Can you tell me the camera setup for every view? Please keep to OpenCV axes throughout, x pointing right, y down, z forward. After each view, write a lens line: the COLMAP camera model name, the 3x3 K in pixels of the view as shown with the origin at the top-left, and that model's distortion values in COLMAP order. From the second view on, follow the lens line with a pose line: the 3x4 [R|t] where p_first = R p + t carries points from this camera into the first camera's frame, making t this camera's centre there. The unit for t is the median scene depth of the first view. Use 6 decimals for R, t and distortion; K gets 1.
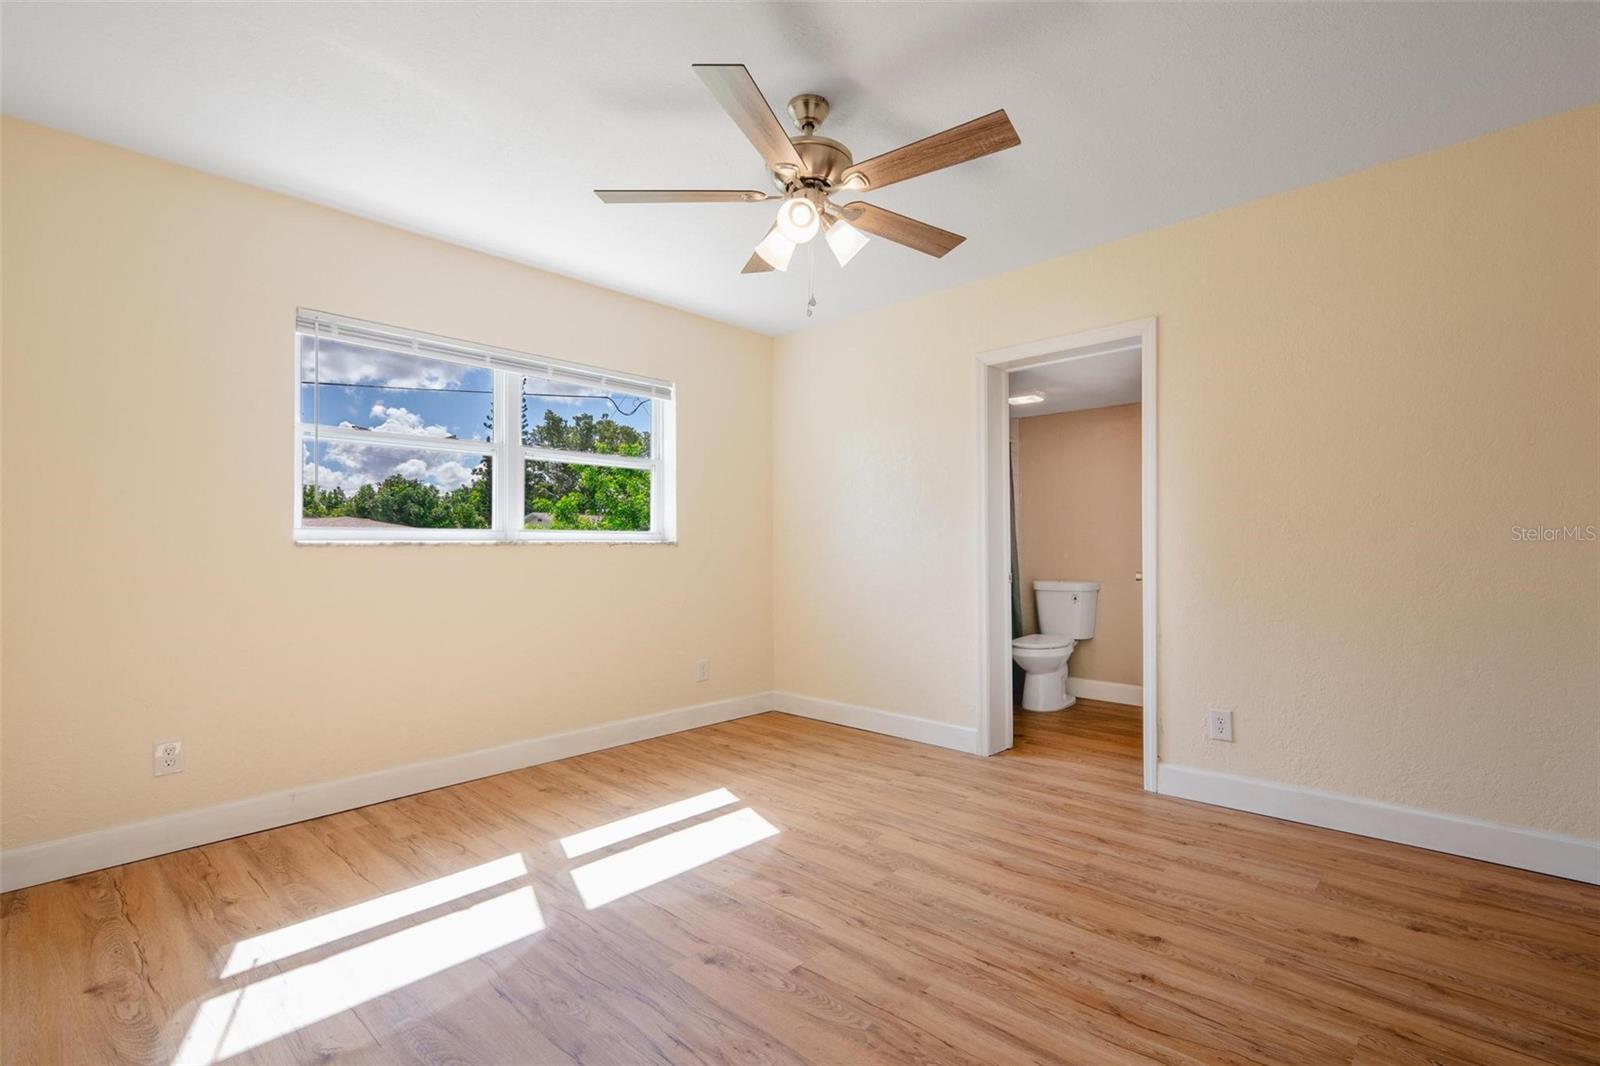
lens RADIAL K [[738.8, 0, 802.8], [0, 738.8, 544.1], [0, 0, 1]] dist [0.016296, 0.000044]
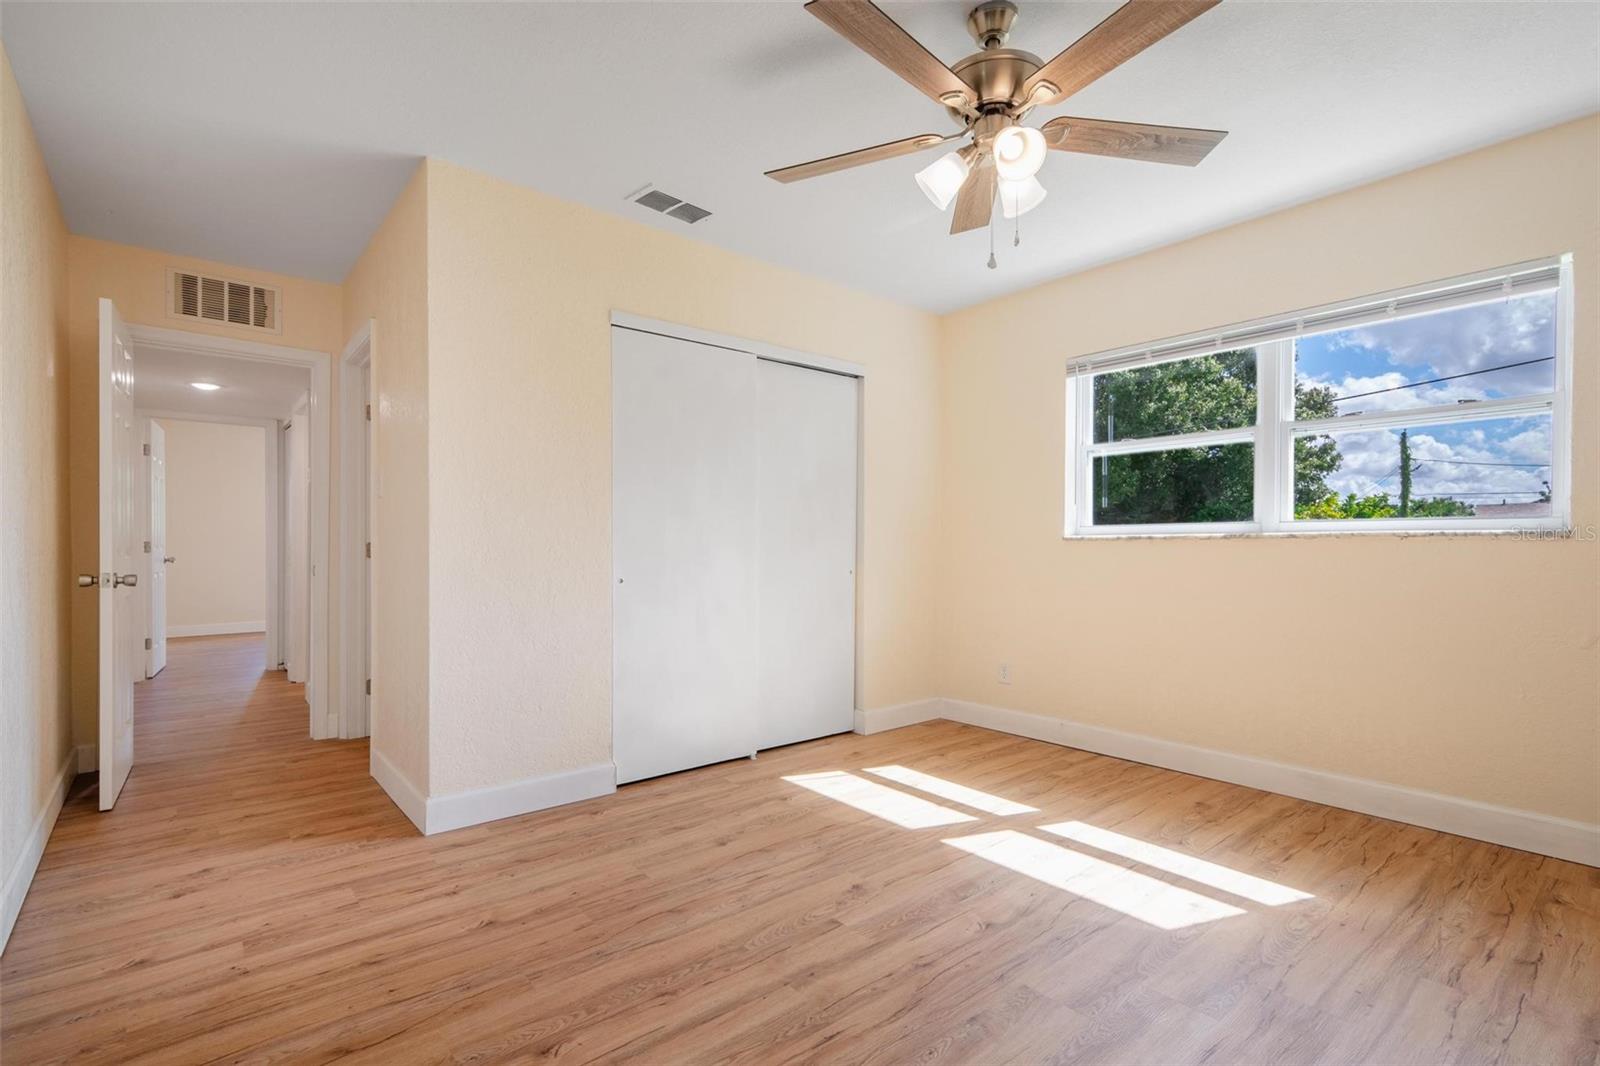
lens RADIAL K [[738.8, 0, 802.8], [0, 738.8, 544.1], [0, 0, 1]] dist [0.016296, 0.000044]
pose [[-0.126787, 0.002835, -0.991926, 0.828796], [0.008317, 0.999964, 0.001795, 0.004146], [0.991895, -0.008022, -0.126806, 0.828036]]
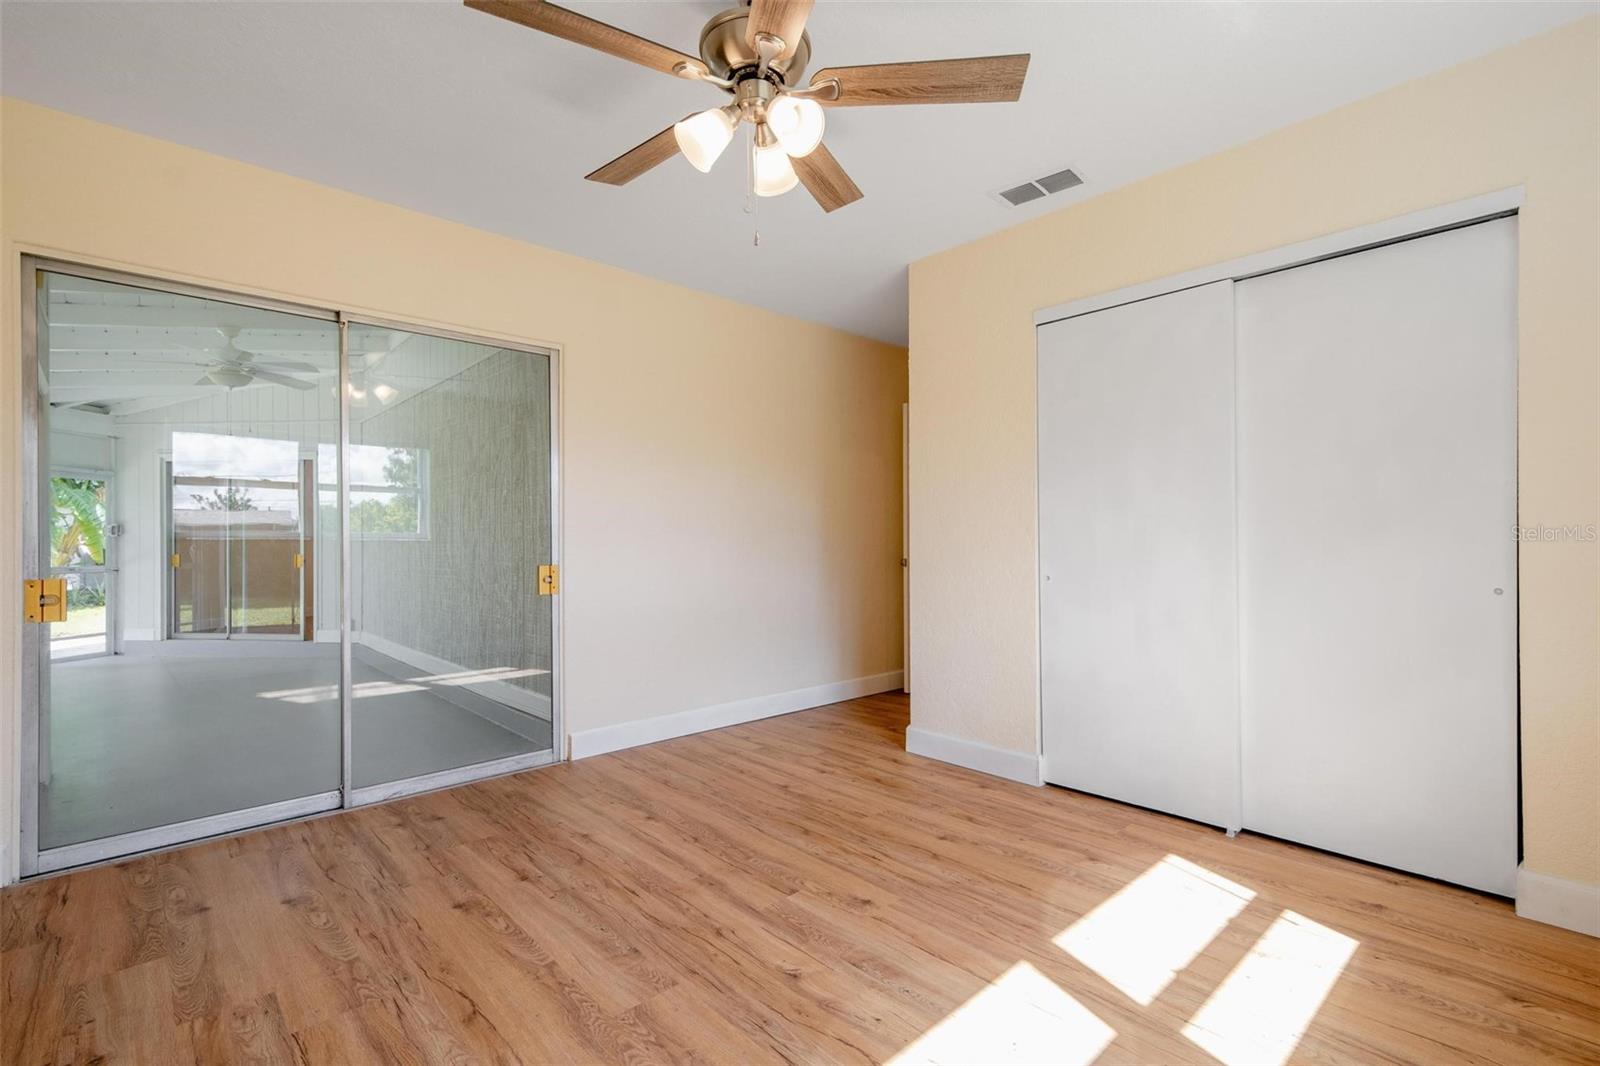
lens RADIAL K [[721.3, 0, 806.1], [0, 721.3, 545.0], [0, 0, 1]] dist [0.016351, -0.000138]
pose [[-0.997771, 0.010287, 0.065927, -0.086088], [0.009894, 0.999931, -0.006280, 0.012065], [-0.065987, -0.005613, -0.997805, 1.644872]]
